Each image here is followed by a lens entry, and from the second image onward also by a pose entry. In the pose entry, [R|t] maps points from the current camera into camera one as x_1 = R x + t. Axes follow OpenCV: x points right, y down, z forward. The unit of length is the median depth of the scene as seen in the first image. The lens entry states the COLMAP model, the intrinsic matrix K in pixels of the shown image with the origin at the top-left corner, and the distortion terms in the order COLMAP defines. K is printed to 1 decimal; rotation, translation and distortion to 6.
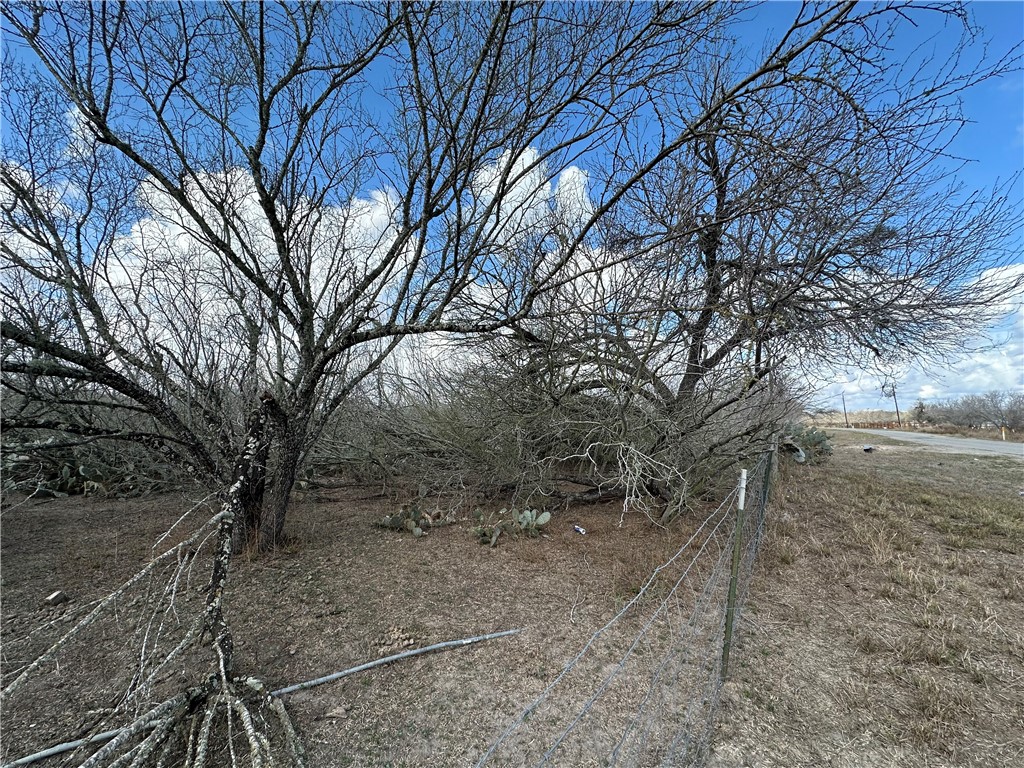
lens RADIAL K [[410.2, 0, 512.0], [0, 410.2, 384.0], [0, 0, 1]] dist [-0.002857, 0.000360]
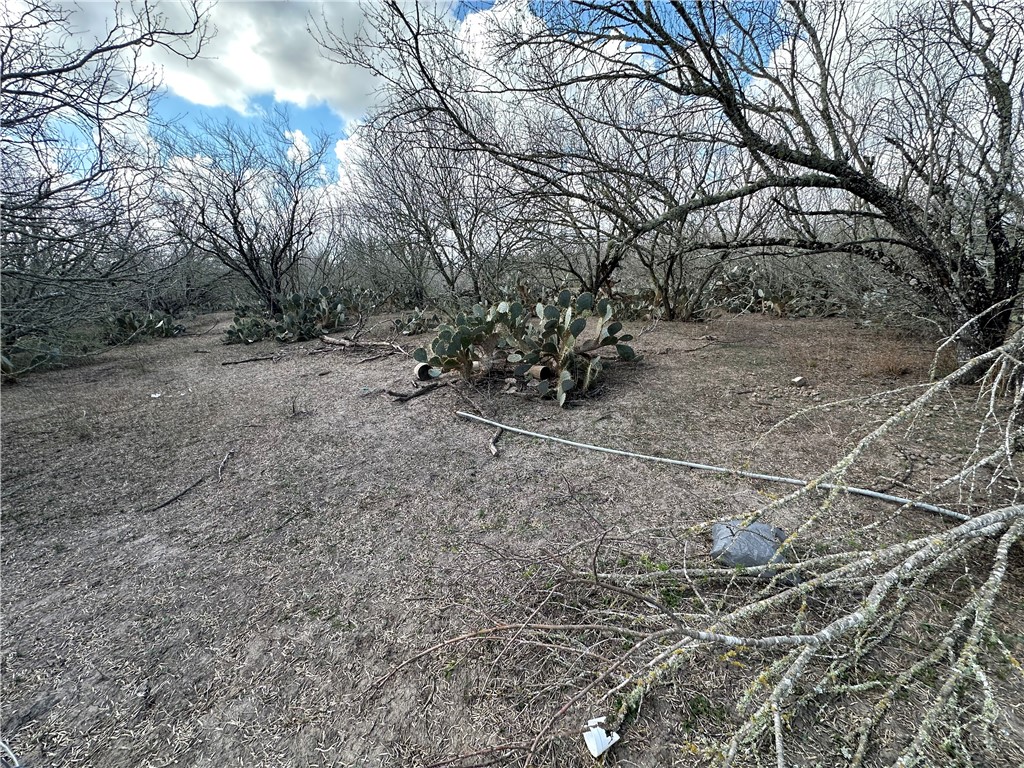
lens RADIAL K [[410.2, 0, 512.0], [0, 410.2, 384.0], [0, 0, 1]] dist [-0.002857, 0.000360]
pose [[0.295310, 0.228952, -0.927563, -0.169998], [0.146511, 0.948526, 0.280771, 0.041157], [0.944101, -0.218813, 0.246566, -0.109208]]
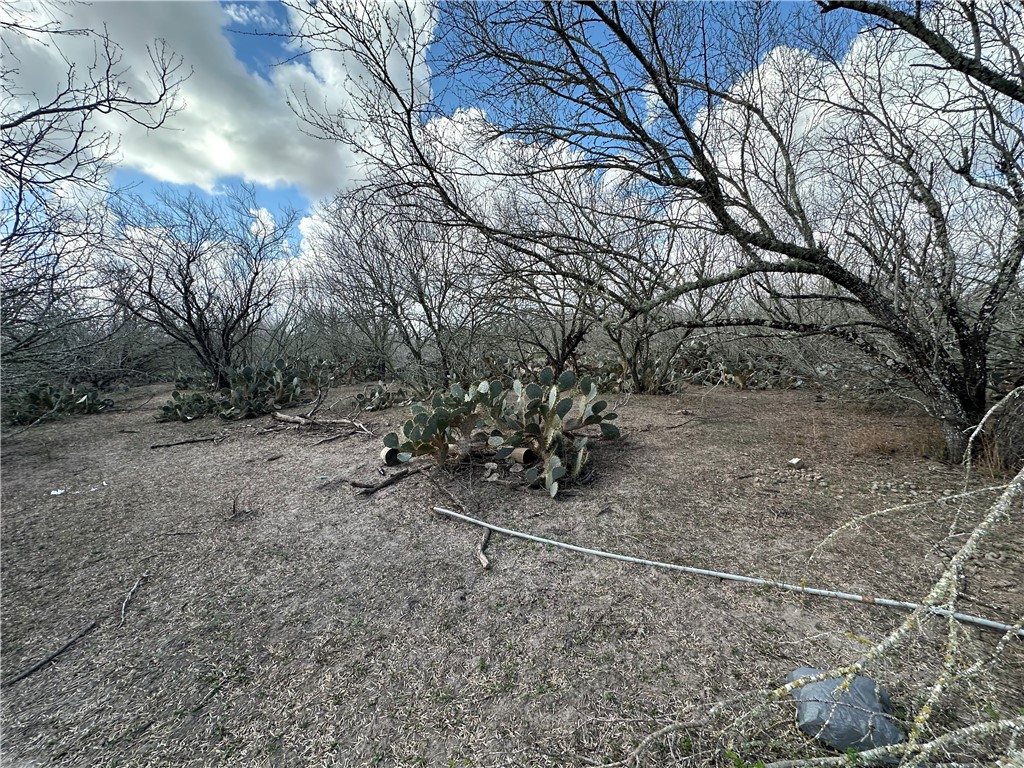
lens RADIAL K [[410.2, 0, 512.0], [0, 410.2, 384.0], [0, 0, 1]] dist [-0.002857, 0.000360]
pose [[0.387831, 0.072411, -0.918882, -0.283214], [0.136955, 0.981316, 0.135135, 0.016174], [0.911499, -0.178255, 0.370668, -0.129036]]
